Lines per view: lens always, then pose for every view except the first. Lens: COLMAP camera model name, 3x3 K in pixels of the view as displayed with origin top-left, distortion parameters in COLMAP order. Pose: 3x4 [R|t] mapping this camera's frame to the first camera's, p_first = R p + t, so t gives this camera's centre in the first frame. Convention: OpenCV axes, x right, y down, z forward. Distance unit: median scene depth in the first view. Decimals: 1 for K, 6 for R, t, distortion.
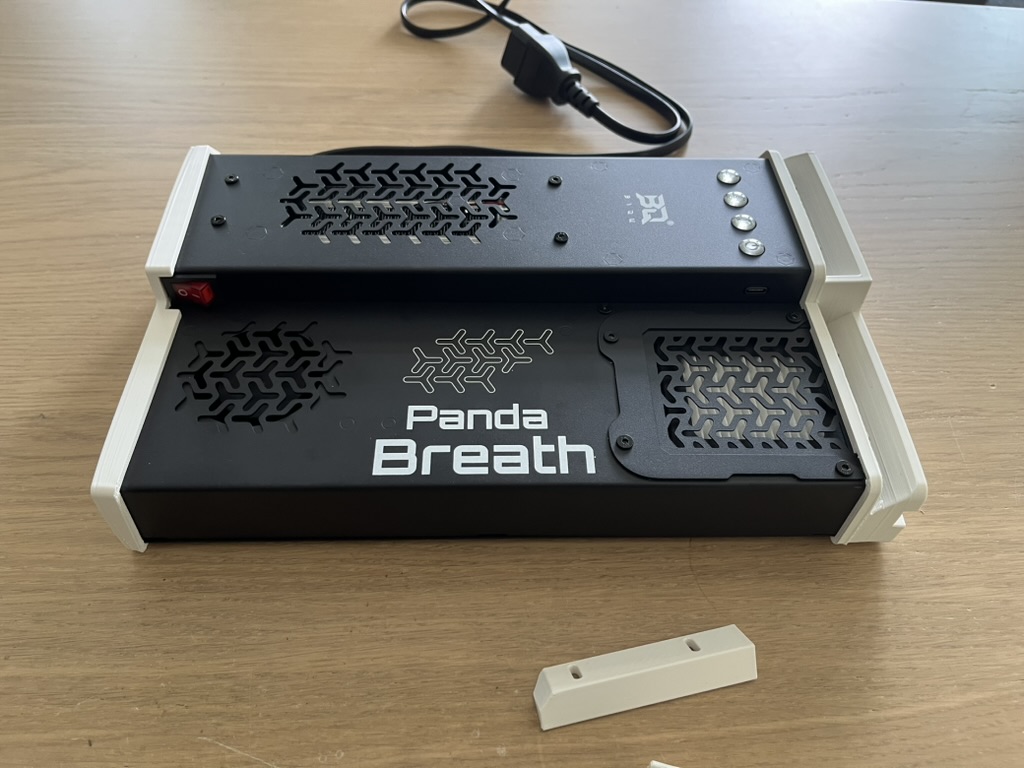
lens RADIAL K [[790.2, 0, 512.0], [0, 790.2, 384.0], [0, 0, 1]] dist [0.035911, -0.002605]
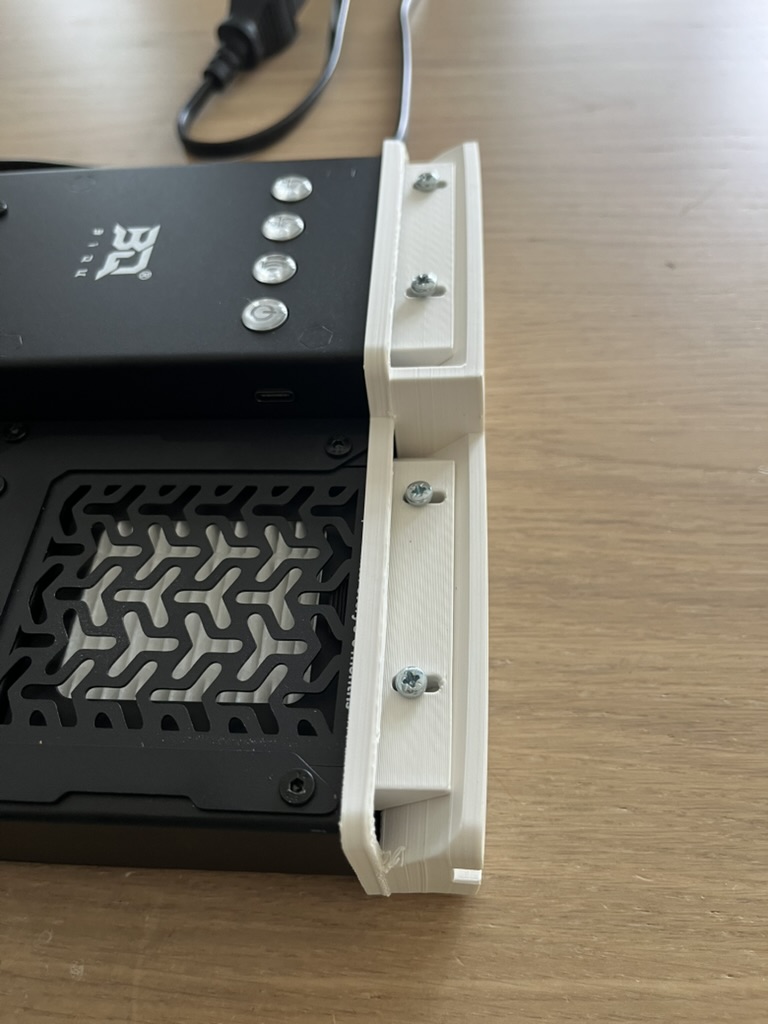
lens RADIAL K [[781.5, 0, 384.0], [0, 781.5, 512.0], [0, 0, 1]] dist [0.093840, -0.129823]
pose [[0.990497, 0.000675, -0.137530, 0.491190], [0.007665, 0.998163, 0.060102, -0.076420], [0.137318, -0.060585, 0.988672, 0.512638]]
